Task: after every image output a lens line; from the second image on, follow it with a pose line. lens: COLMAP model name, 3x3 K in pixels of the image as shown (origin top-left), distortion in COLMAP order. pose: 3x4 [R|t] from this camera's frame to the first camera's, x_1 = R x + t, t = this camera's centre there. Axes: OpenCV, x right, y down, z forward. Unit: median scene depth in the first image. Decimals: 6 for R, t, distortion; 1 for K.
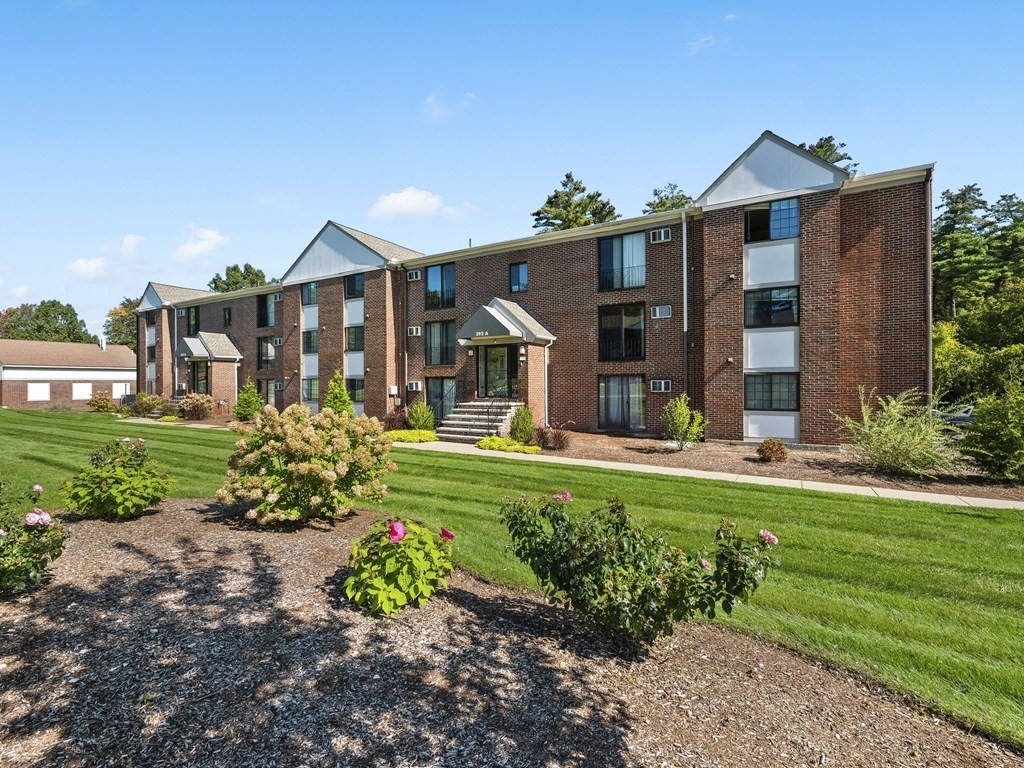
lens RADIAL K [[467.8, 0, 512.0], [0, 467.8, 384.0], [0, 0, 1]] dist [0.001829, 0.000133]
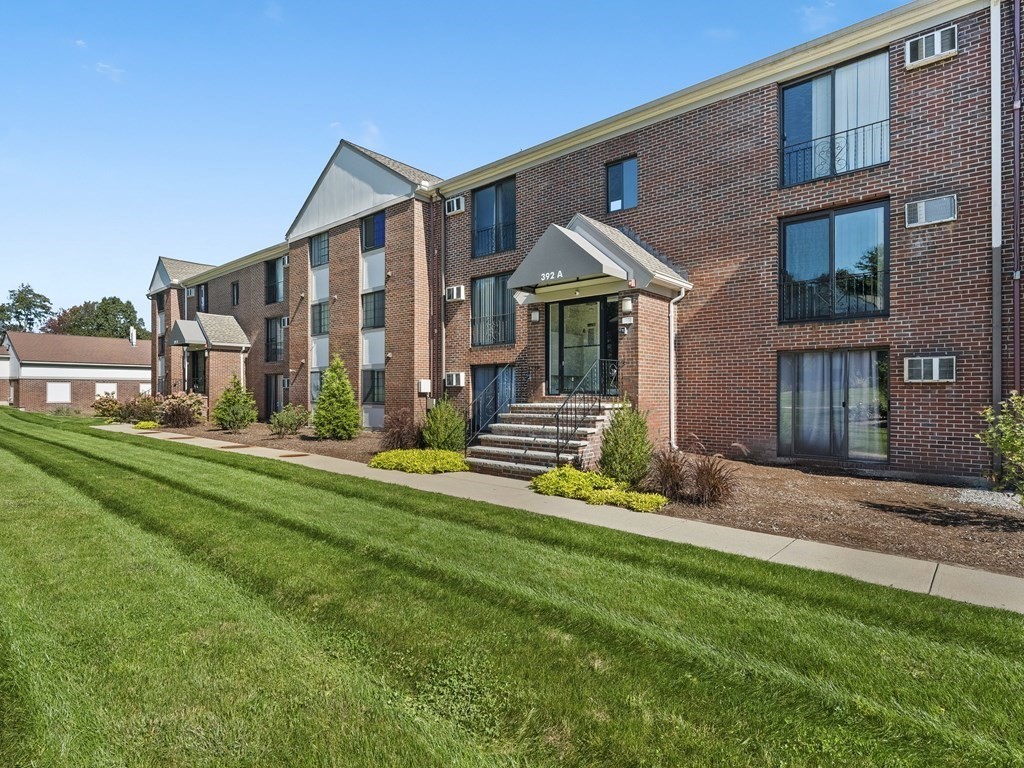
lens RADIAL K [[543.4, 0, 514.0], [0, 543.4, 387.2], [0, 0, 1]] dist [0.005732, 0.000607]
pose [[0.981811, 0.003577, -0.189829, 0.012489], [-0.005911, 0.999914, -0.011729, 0.027756], [0.189771, 0.012638, 0.981747, 0.346865]]
